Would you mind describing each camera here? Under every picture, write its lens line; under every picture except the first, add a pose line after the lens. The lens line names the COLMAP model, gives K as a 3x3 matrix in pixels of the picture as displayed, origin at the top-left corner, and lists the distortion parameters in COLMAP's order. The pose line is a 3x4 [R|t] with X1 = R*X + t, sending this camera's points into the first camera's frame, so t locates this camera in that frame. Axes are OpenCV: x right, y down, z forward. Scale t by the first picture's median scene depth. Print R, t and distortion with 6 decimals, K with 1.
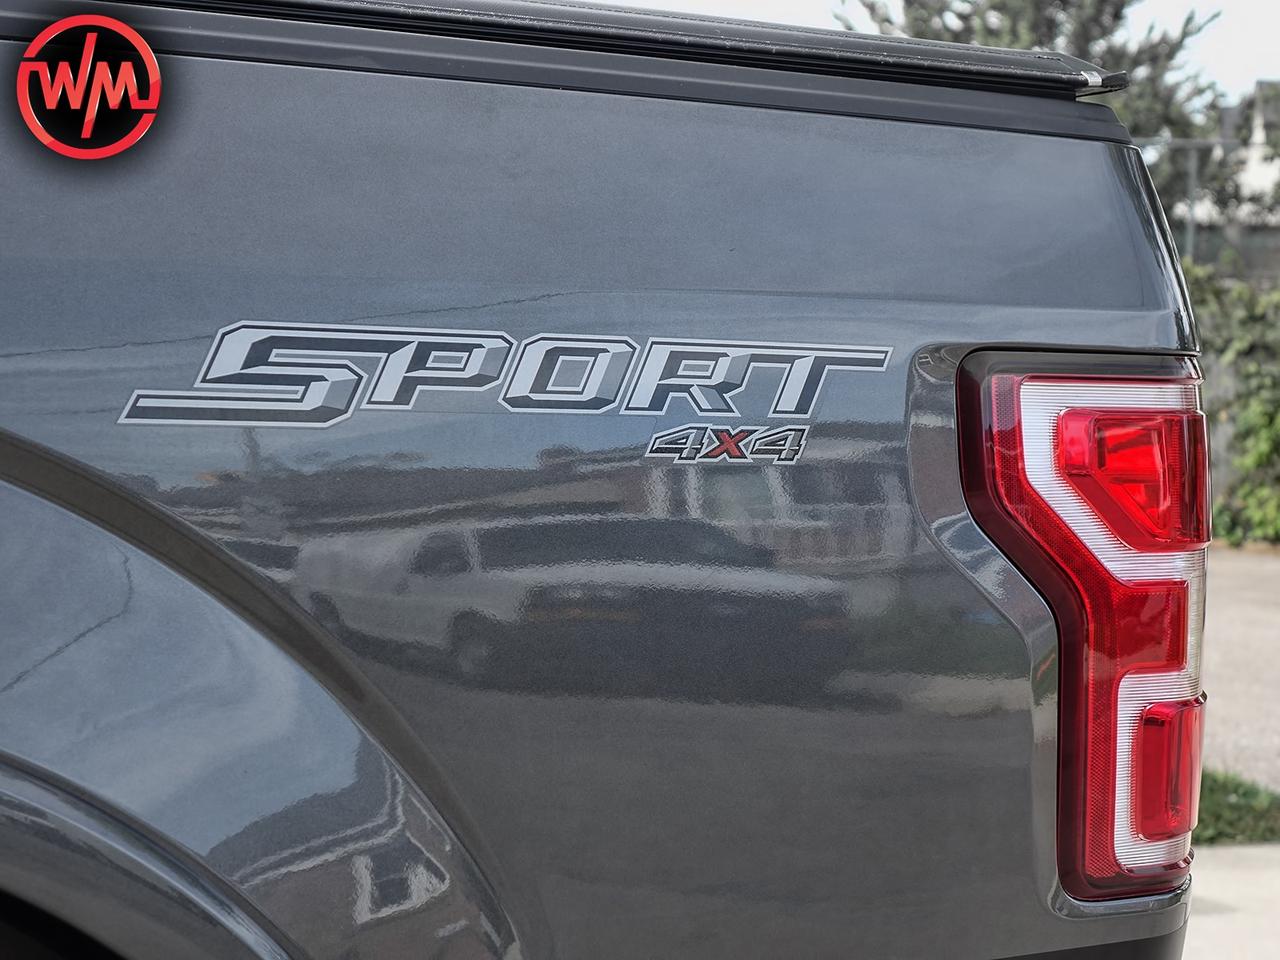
lens RADIAL K [[3132.5, 0, 640.0], [0, 3132.5, 480.0], [0, 0, 1]] dist [0.033016, 0.138575]
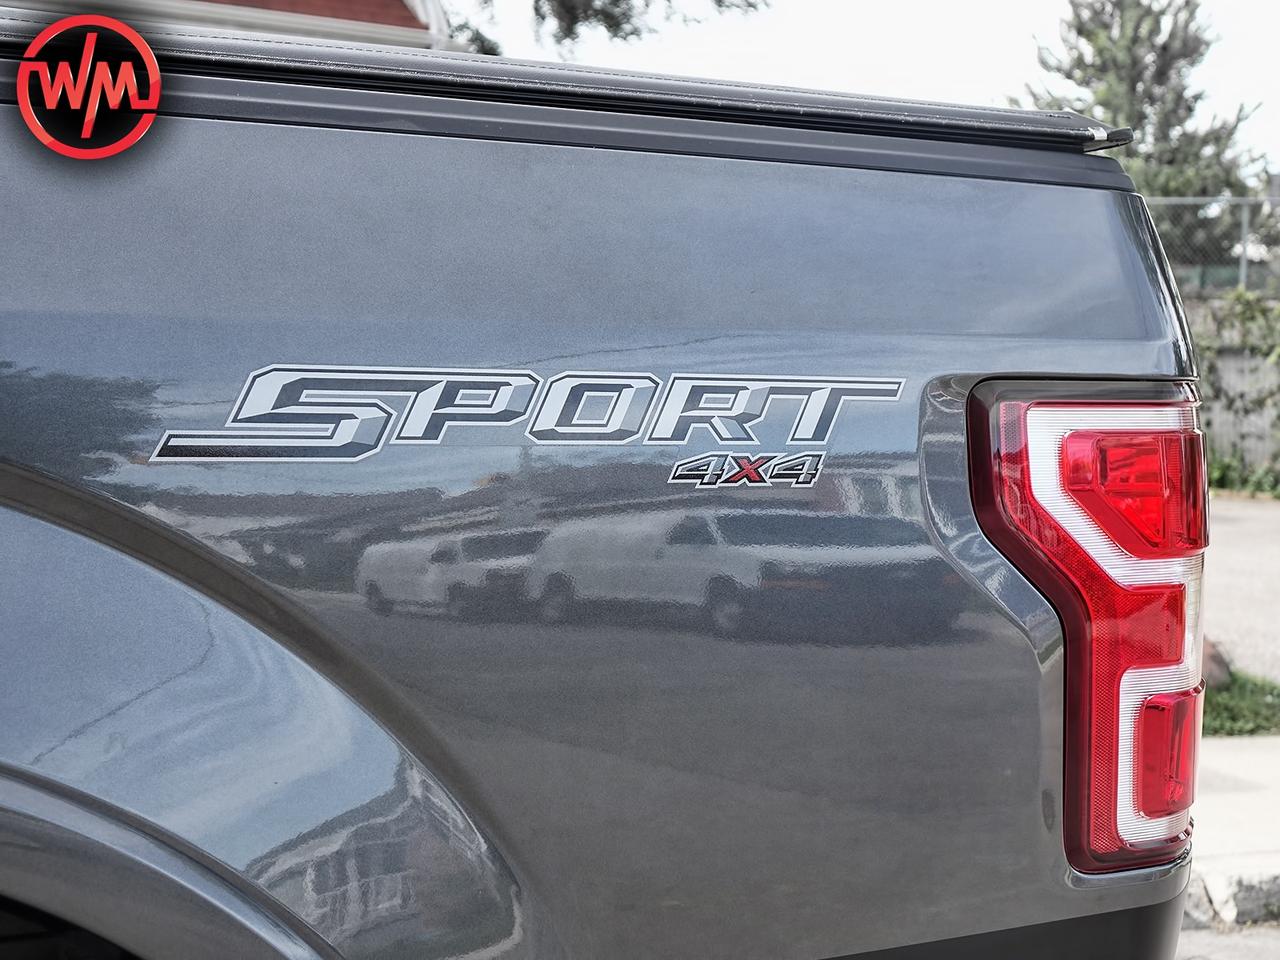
lens RADIAL K [[2249.0, 0, 640.0], [0, 2249.0, 480.0], [0, 0, 1]] dist [0.030907, 0.210797]
pose [[0.996121, -0.004136, -0.087897, 0.058228], [0.005243, 0.999910, 0.012375, -0.017335], [0.087838, -0.012788, 0.996053, 0.207294]]
